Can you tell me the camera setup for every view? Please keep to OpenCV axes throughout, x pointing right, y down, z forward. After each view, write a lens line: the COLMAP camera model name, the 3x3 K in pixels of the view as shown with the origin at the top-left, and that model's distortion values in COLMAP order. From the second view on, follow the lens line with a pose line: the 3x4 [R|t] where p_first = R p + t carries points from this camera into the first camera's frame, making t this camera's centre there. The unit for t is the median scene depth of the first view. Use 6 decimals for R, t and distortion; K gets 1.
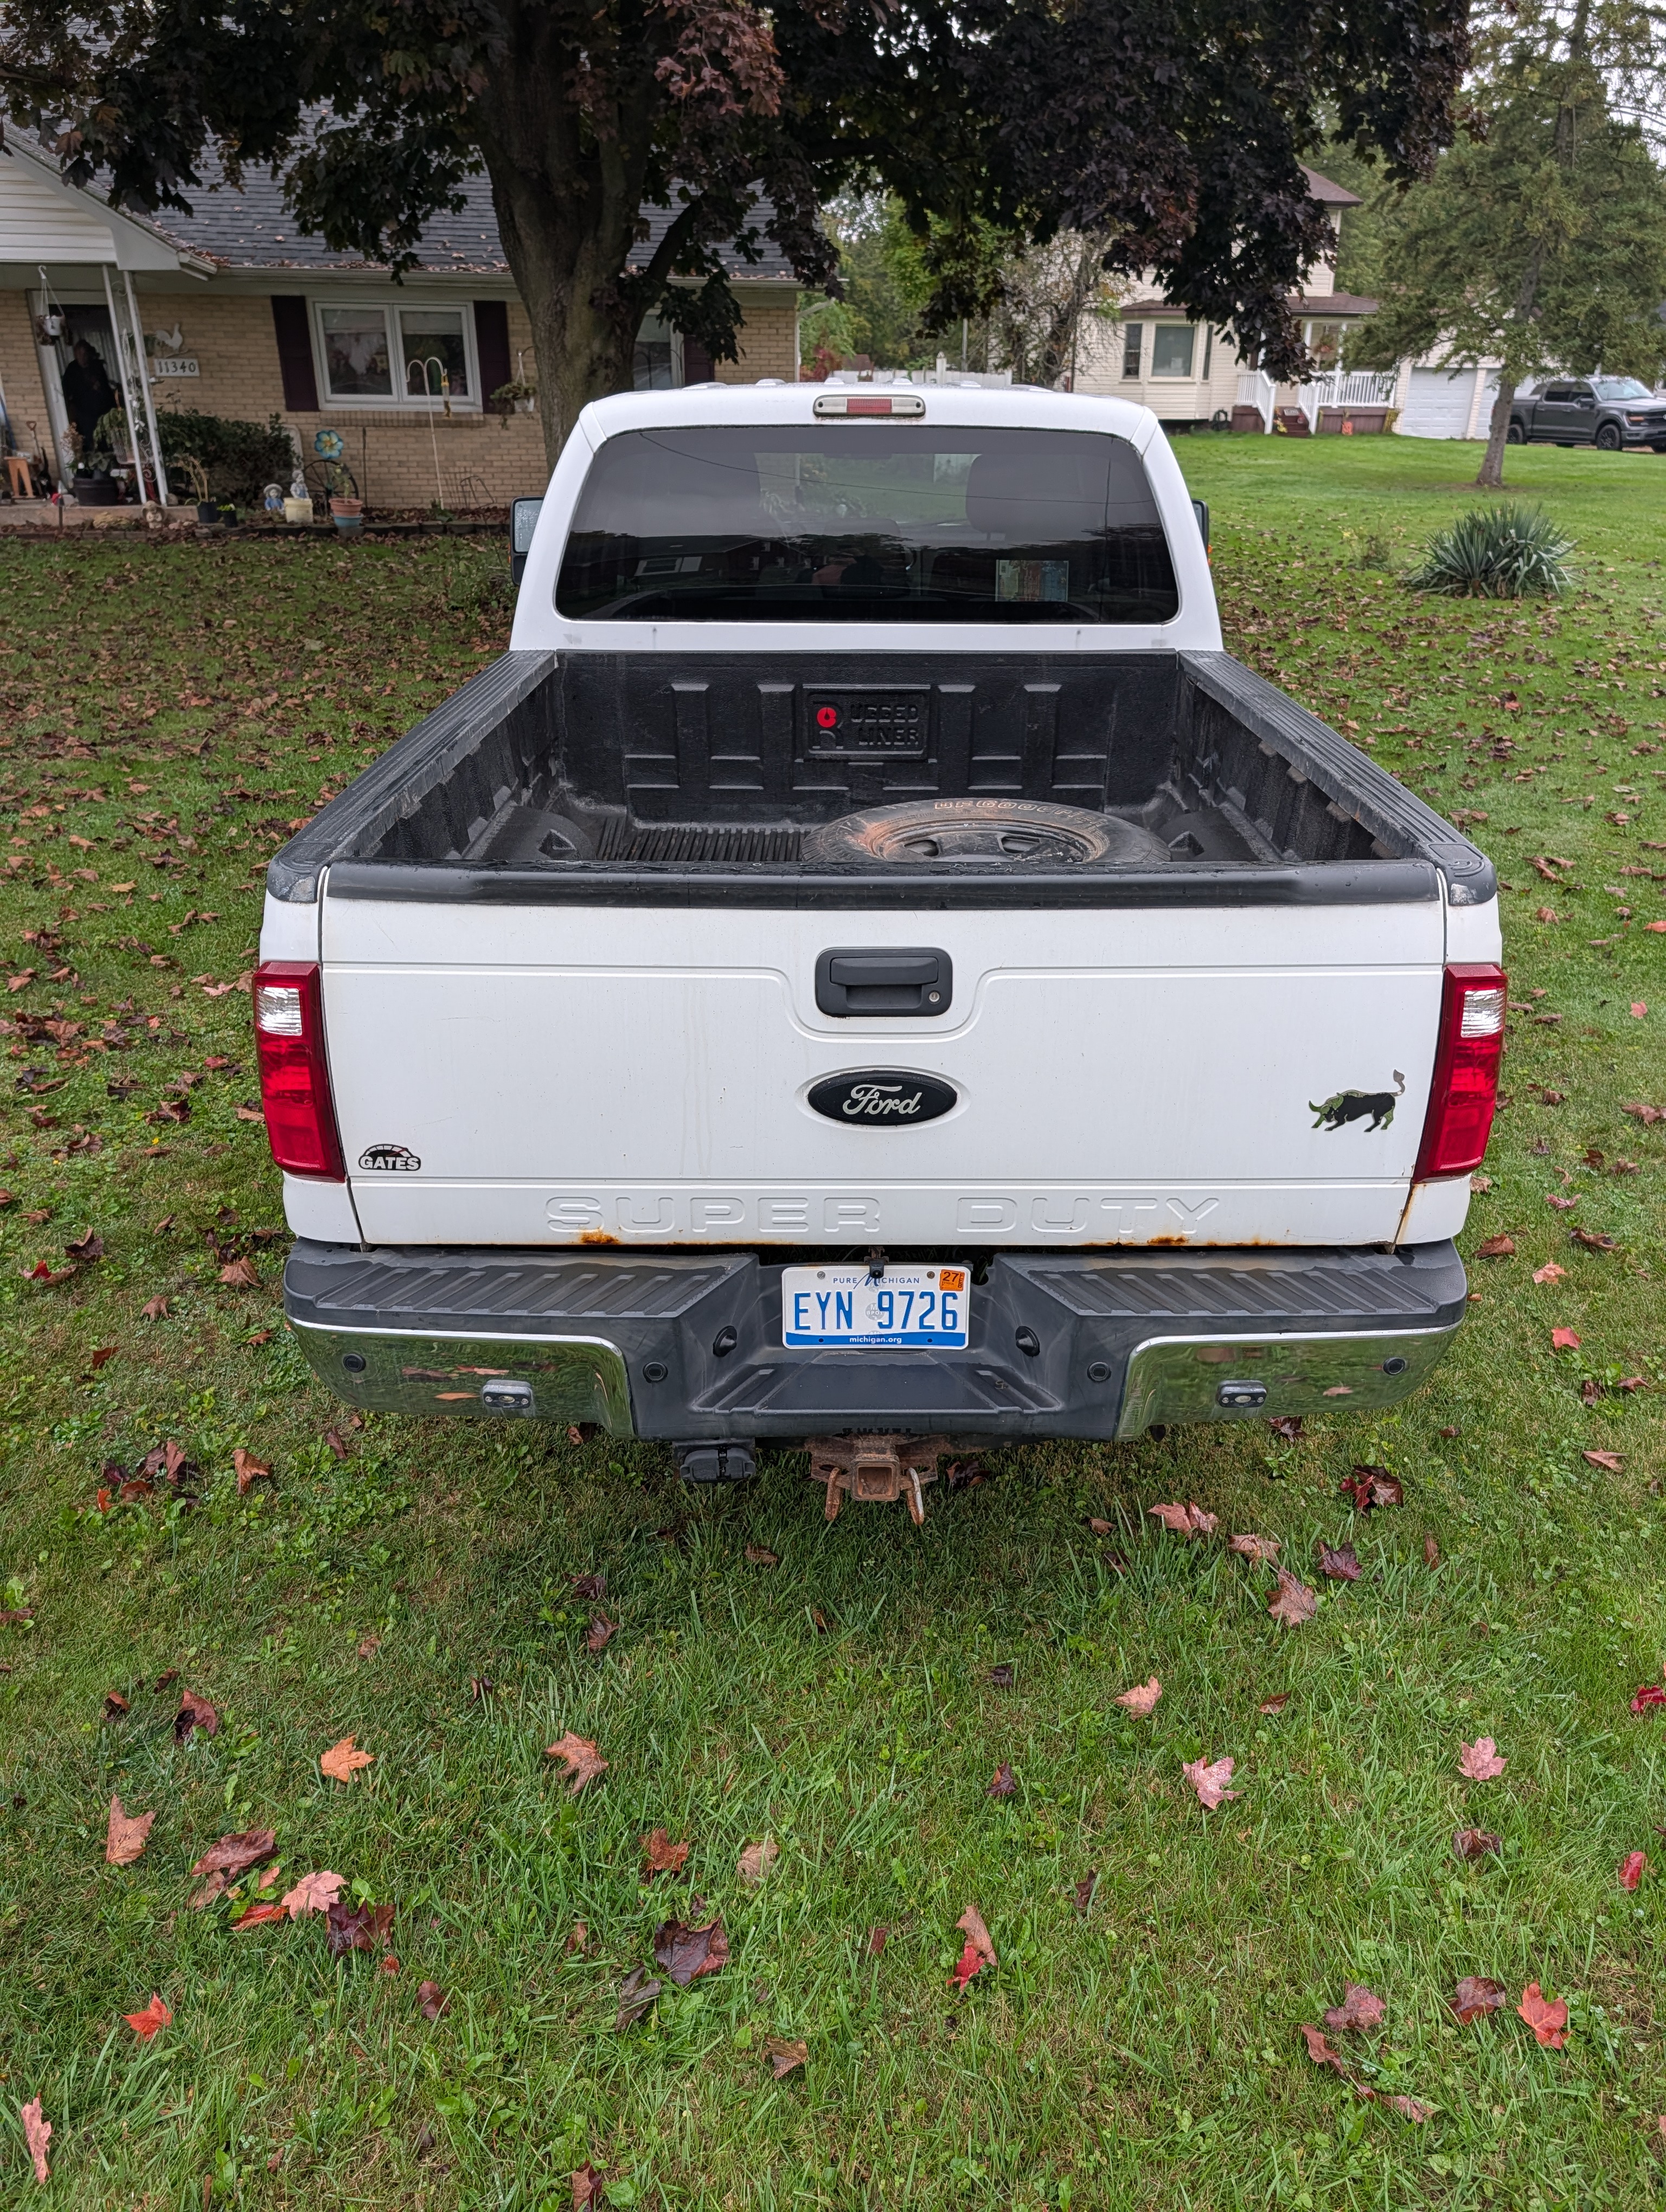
lens RADIAL K [[1553.2, 0, 845.4], [0, 1553.2, 1106.8], [0, 0, 1]] dist [0.006828, -0.014960]
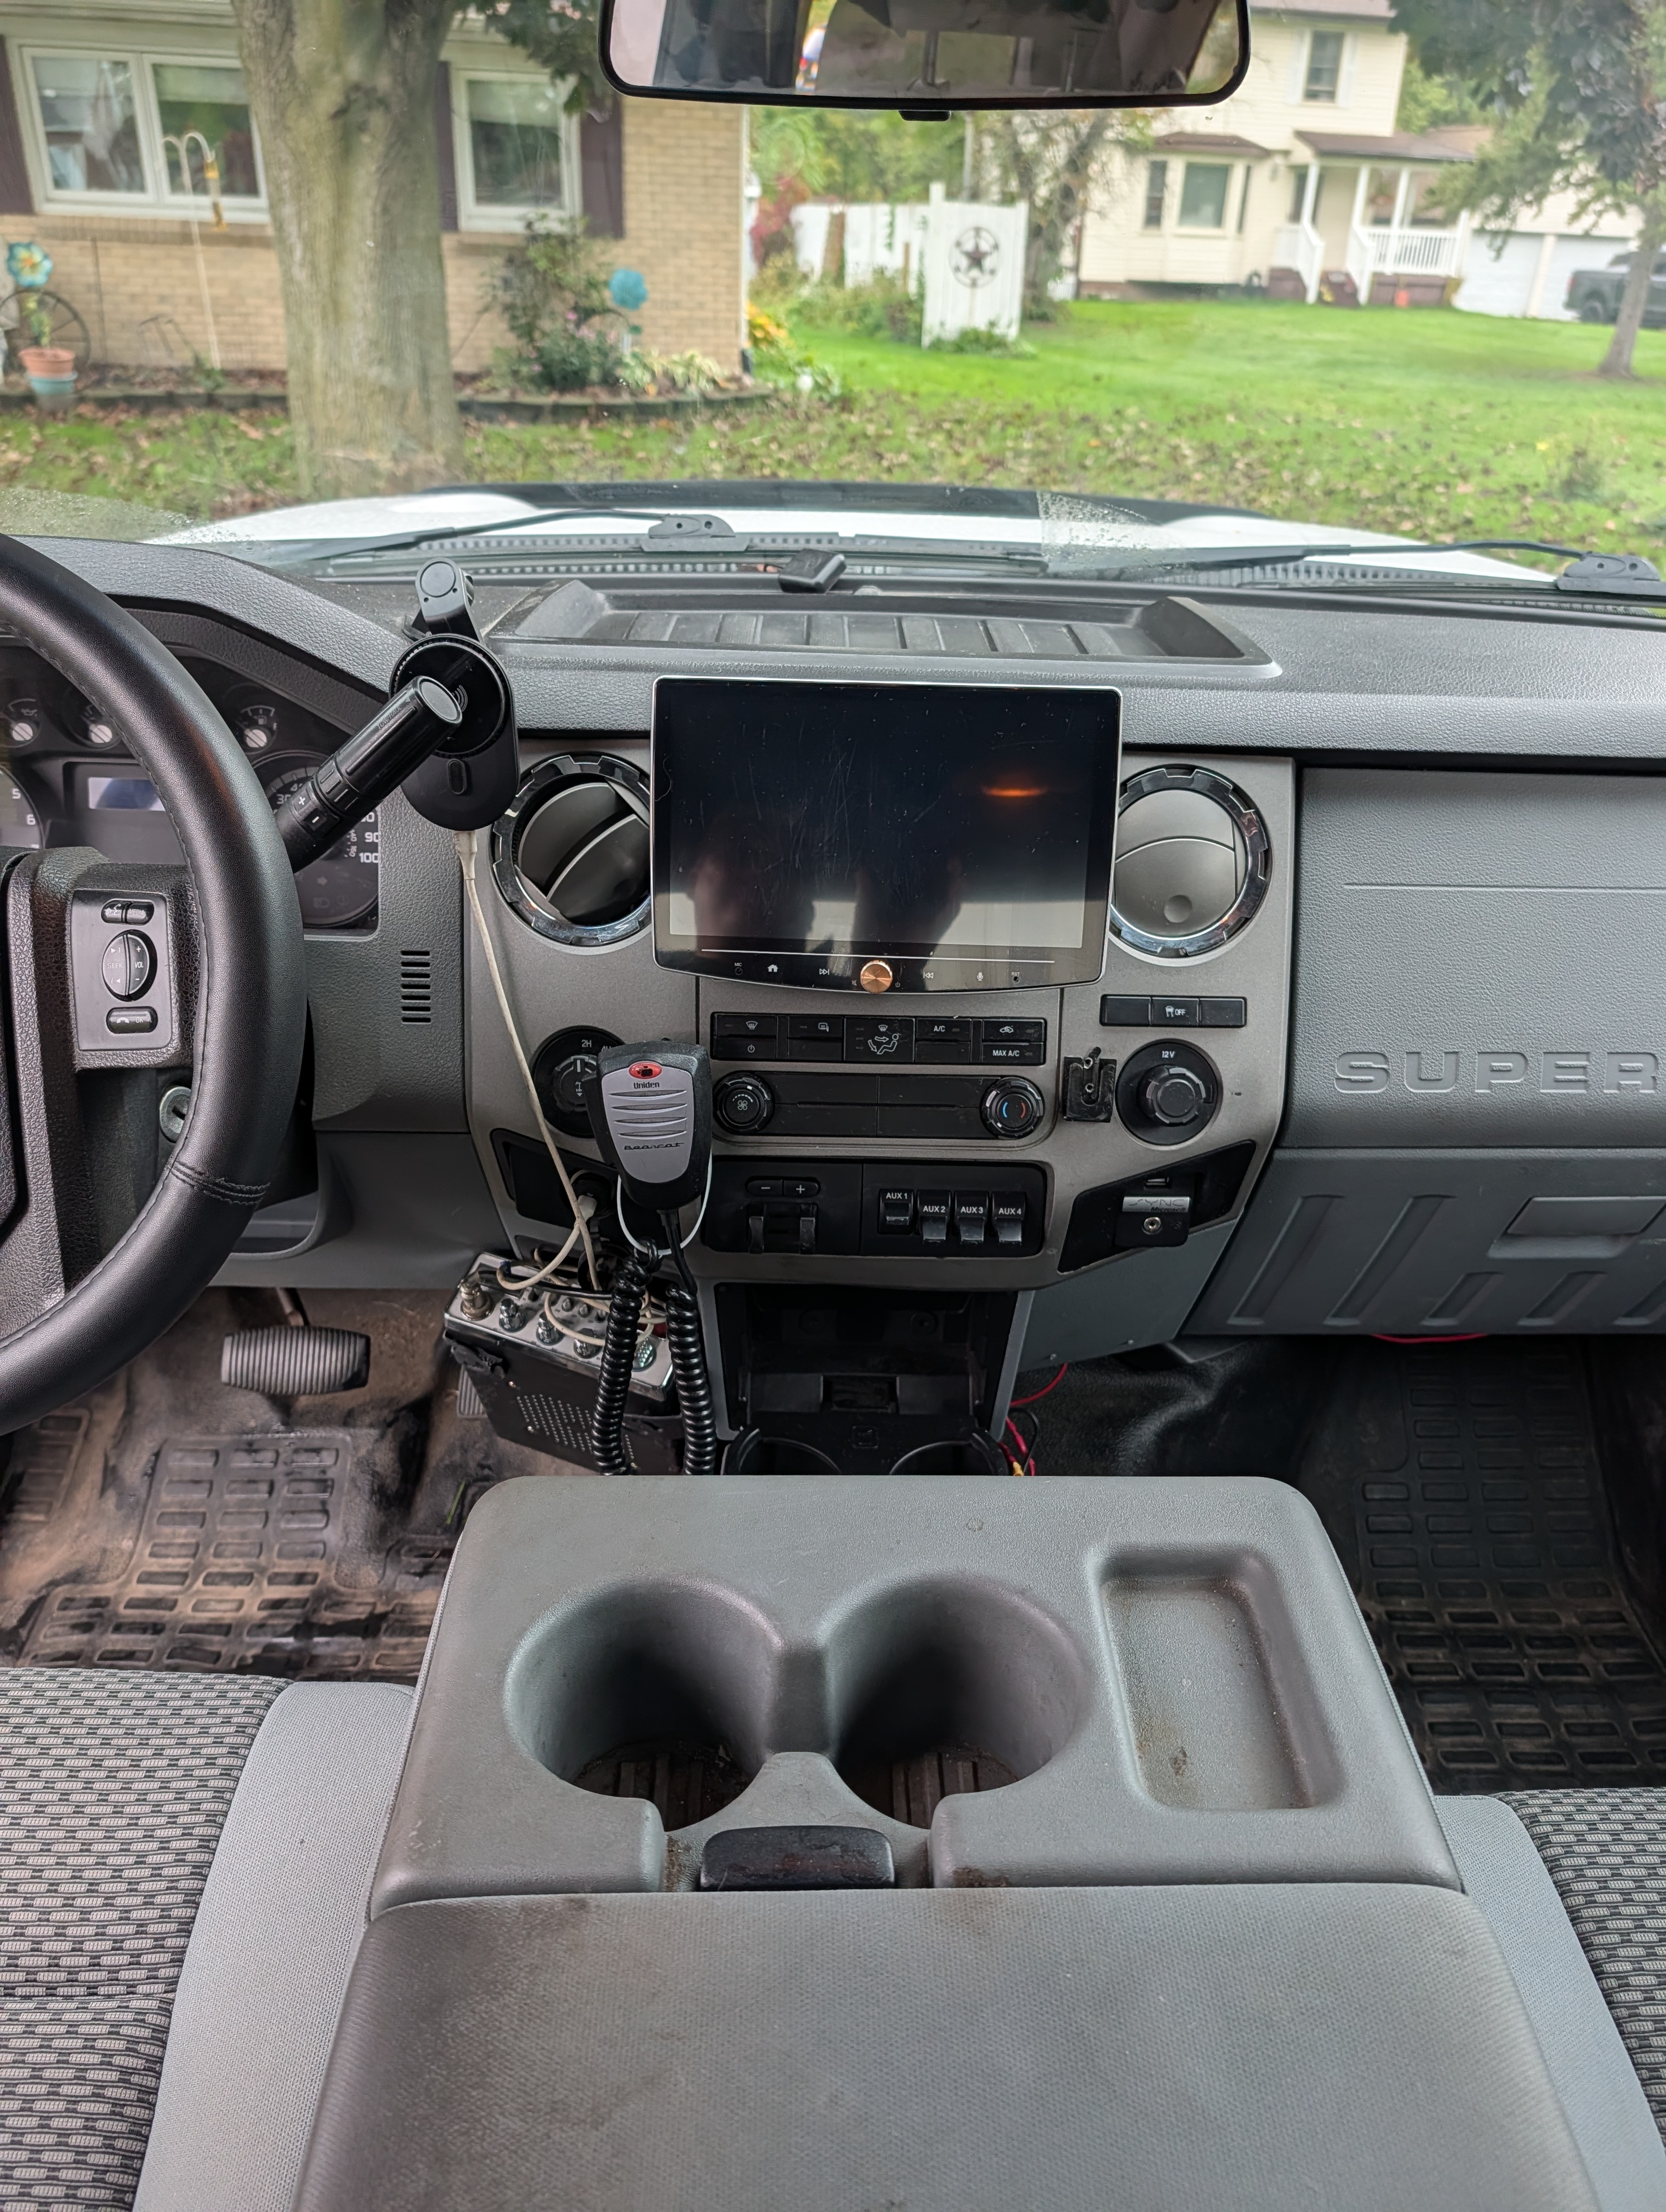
lens RADIAL K [[1553.2, 0, 828.0], [0, 1553.2, 1130.1], [0, 0, 1]] dist [0.006828, -0.014960]
pose [[0.999605, 0.018732, 0.020958, 0.000739], [-0.020418, 0.996307, 0.083396, -0.111952], [-0.019318, -0.083791, 0.996296, 0.281850]]
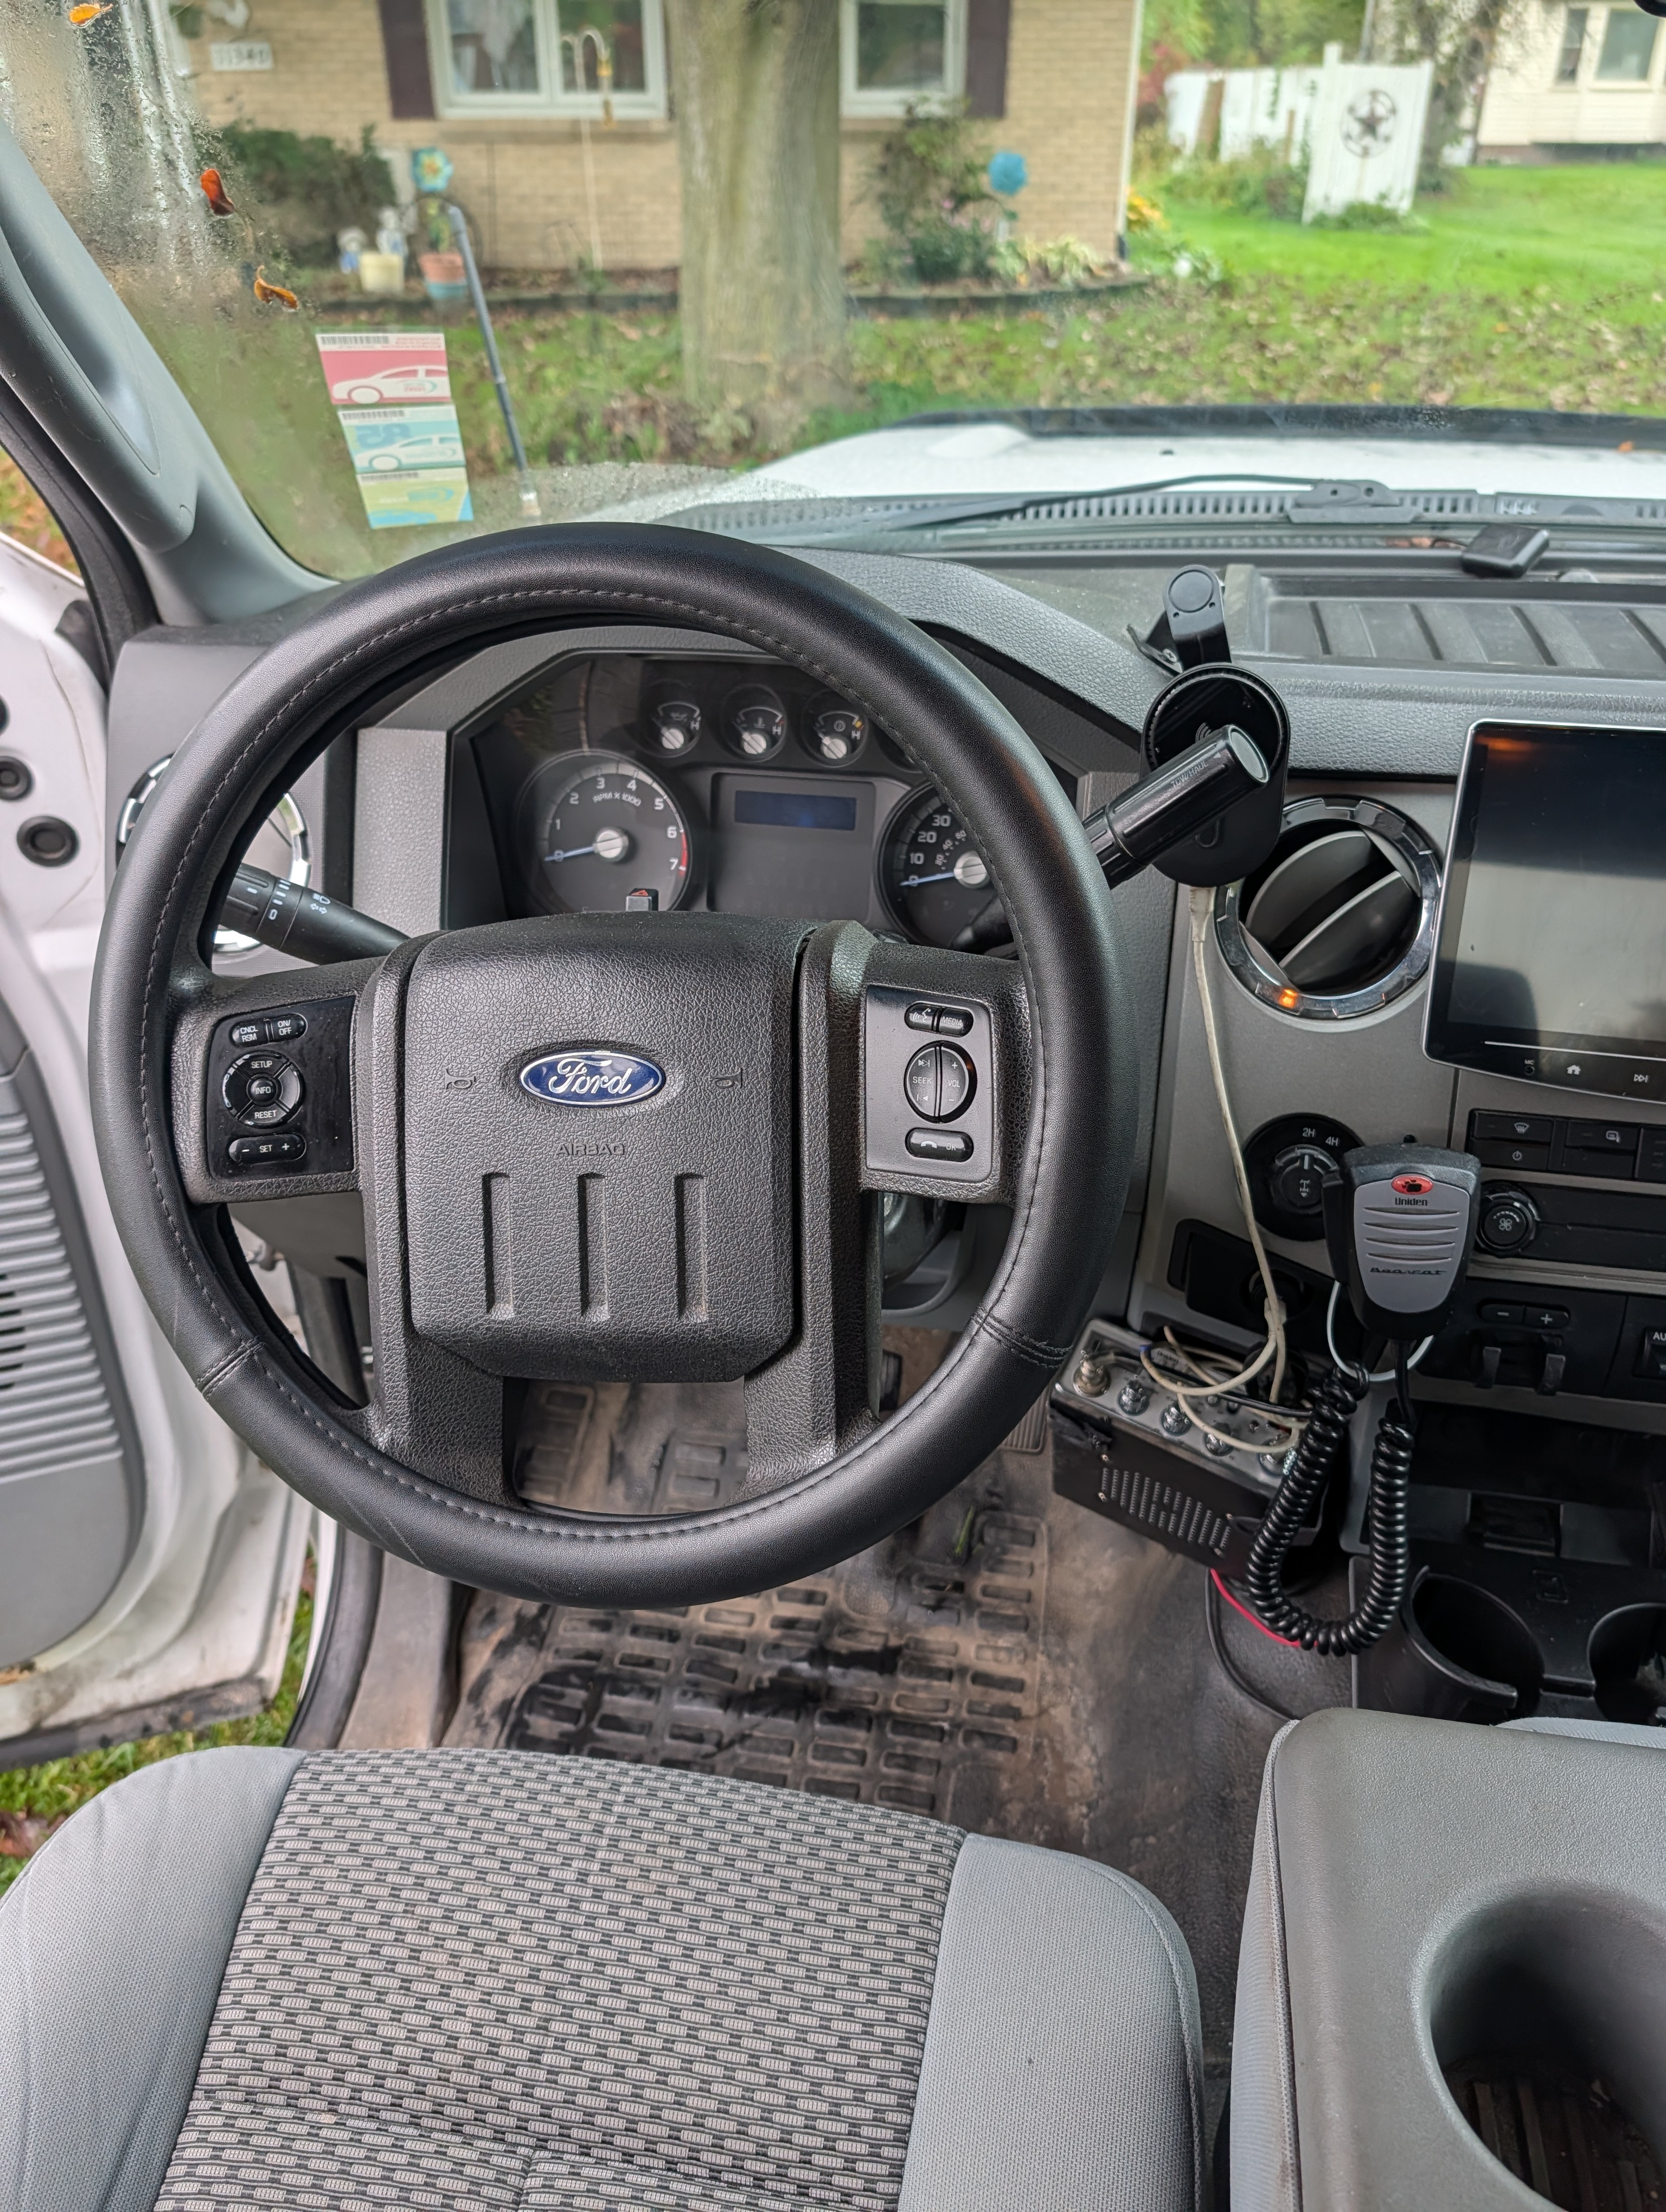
lens RADIAL K [[1553.2, 0, 834.4], [0, 1553.2, 1104.8], [0, 0, 1]] dist [0.006828, -0.014960]
pose [[0.983631, 0.088851, -0.156765, -0.013603], [-0.067335, 0.988198, 0.137591, -0.116653], [0.167140, -0.124783, 0.978005, 0.288241]]
